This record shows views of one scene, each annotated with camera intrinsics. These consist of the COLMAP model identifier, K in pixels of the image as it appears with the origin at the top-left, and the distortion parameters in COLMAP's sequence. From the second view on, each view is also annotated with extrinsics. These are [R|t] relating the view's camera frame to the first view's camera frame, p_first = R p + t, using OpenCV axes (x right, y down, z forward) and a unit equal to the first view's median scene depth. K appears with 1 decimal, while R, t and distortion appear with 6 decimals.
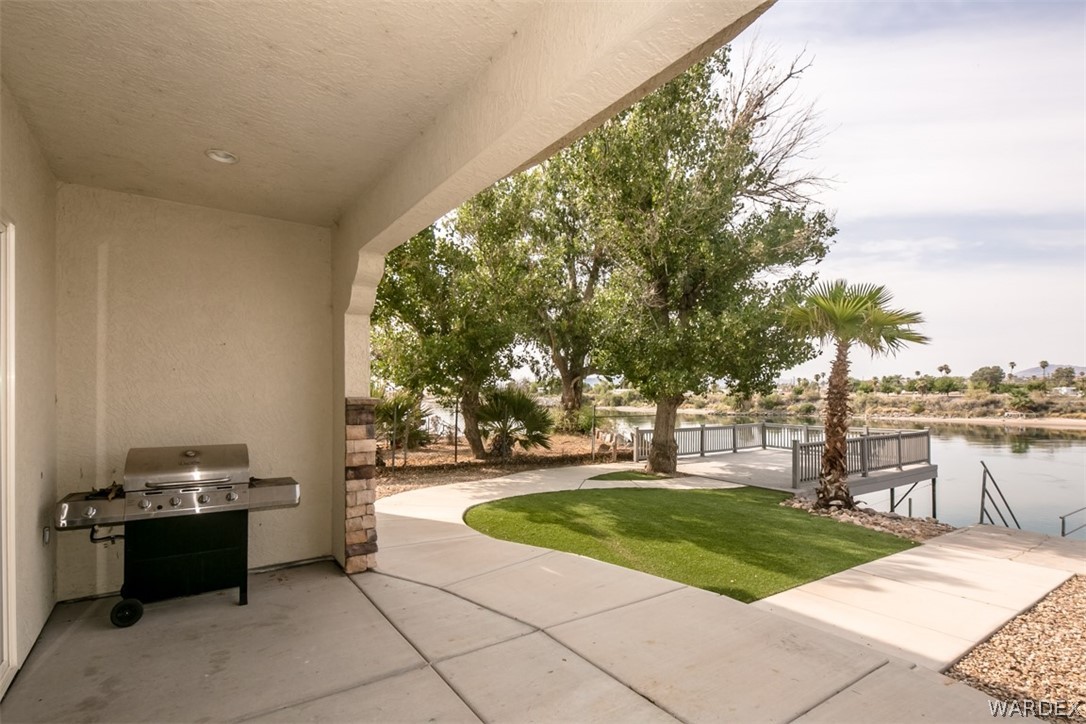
lens RADIAL K [[531.5, 0, 540.9], [0, 531.5, 389.6], [0, 0, 1]] dist [-0.000599, -0.001538]
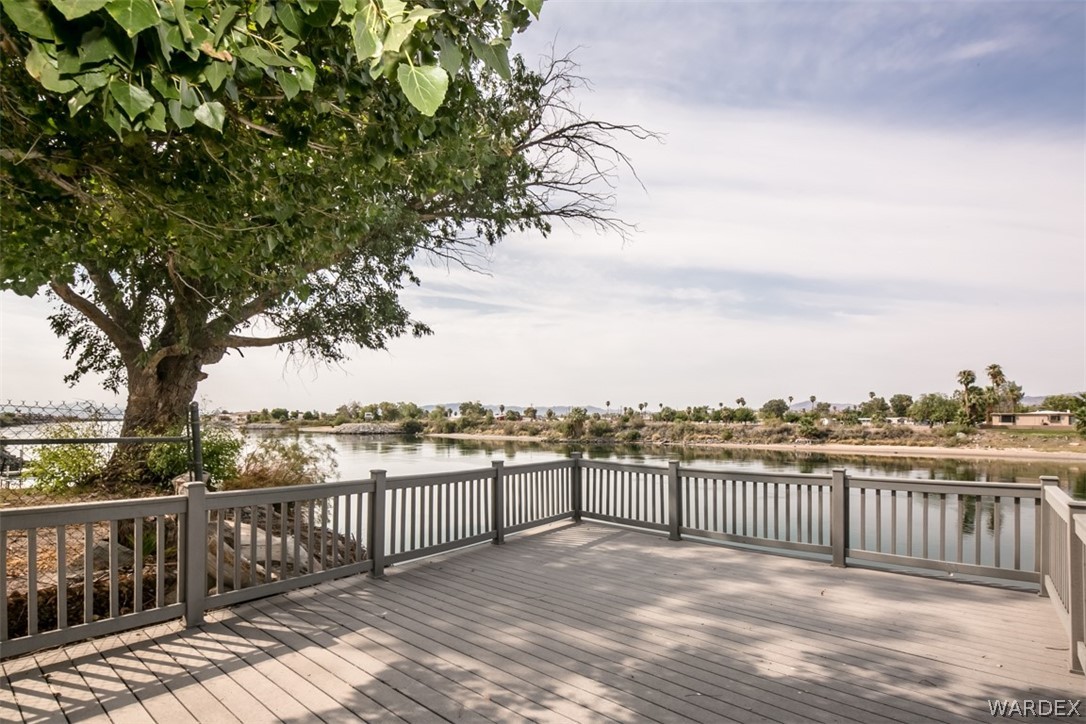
lens RADIAL K [[527.7, 0, 540.9], [0, 527.7, 417.6], [0, 0, 1]] dist [0.001690, -0.000690]
pose [[0.956767, 0.010712, 0.290658, 0.308717], [-0.010898, 0.999940, -0.000978, 0.034804], [-0.290651, -0.002232, 0.956827, 0.695442]]
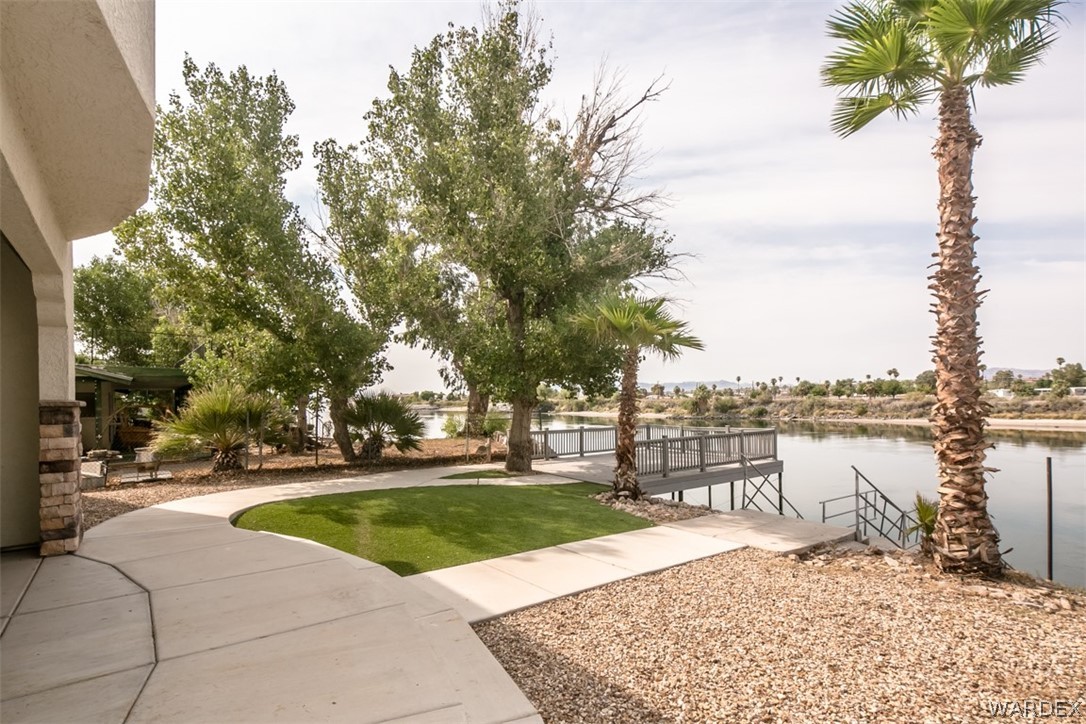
lens RADIAL K [[531.2, 0, 543.2], [0, 531.2, 400.0], [0, 0, 1]] dist [0.000004, -0.000162]
pose [[0.998102, -0.008777, 0.060957, 0.163627], [0.008253, 0.999927, 0.008831, 0.003345], [-0.061030, -0.008311, 0.998101, -0.049227]]
